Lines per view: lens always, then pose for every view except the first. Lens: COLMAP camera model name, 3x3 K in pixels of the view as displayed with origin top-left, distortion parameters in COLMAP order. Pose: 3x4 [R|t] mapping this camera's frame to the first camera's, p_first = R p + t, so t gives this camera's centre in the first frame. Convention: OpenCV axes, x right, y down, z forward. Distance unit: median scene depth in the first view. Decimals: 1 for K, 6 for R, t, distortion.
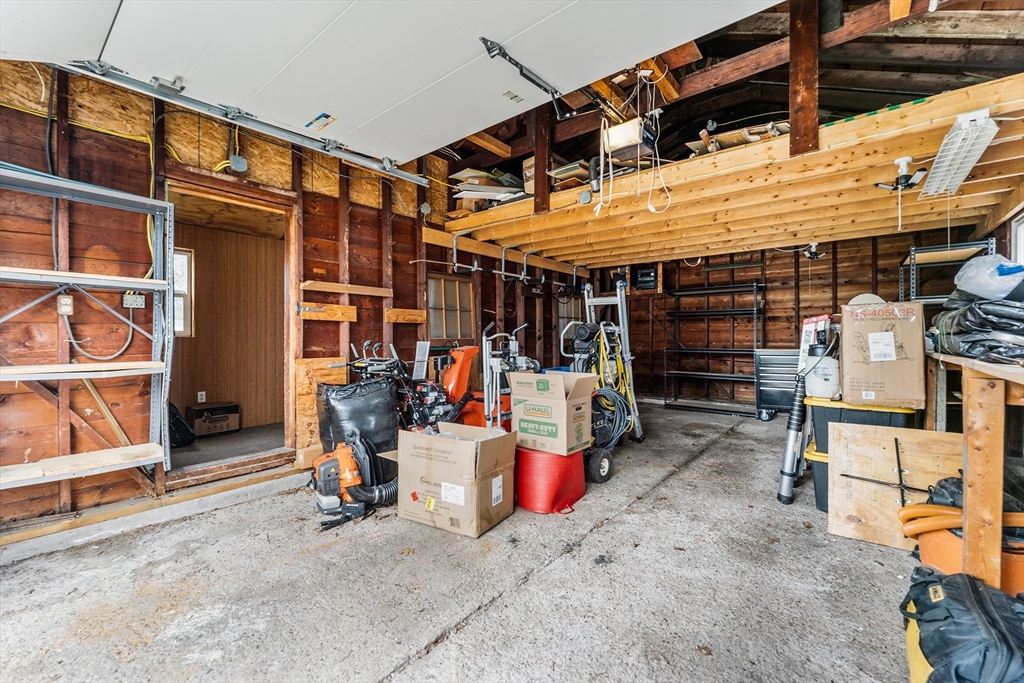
lens RADIAL K [[422.6, 0, 511.5], [0, 422.6, 337.9], [0, 0, 1]] dist [-0.002169, -0.001089]
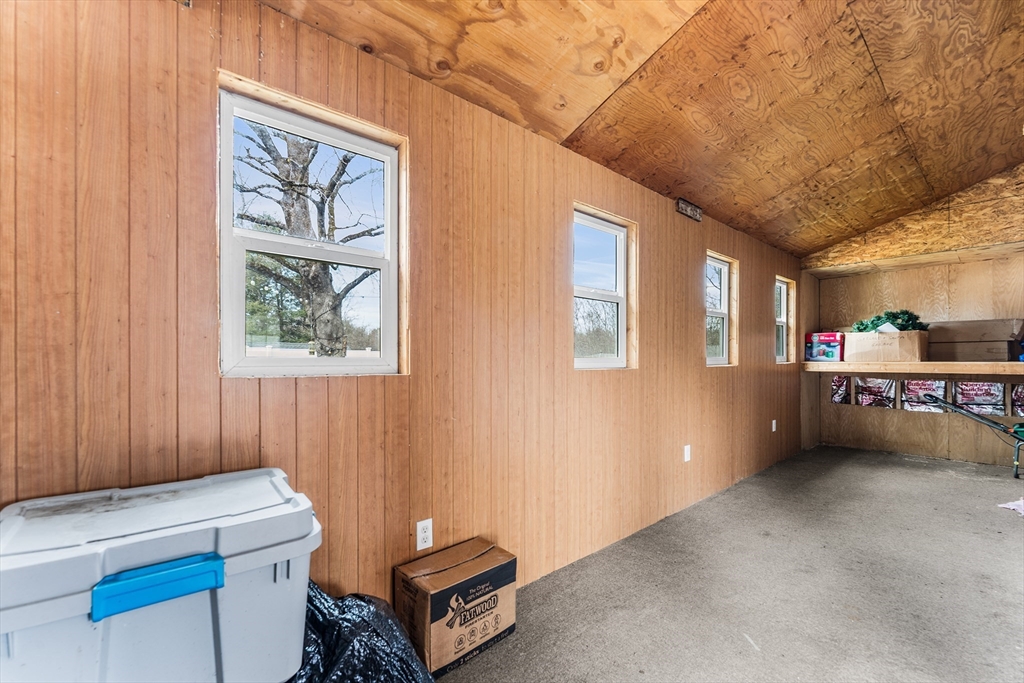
lens RADIAL K [[422.6, 0, 519.8], [0, 422.6, 361.5], [0, 0, 1]] dist [-0.002169, -0.001089]
pose [[0.985739, -0.000811, -0.168281, -0.557933], [0.000918, 0.999999, 0.000557, -0.013002], [0.168280, -0.000703, 0.985739, 0.611595]]
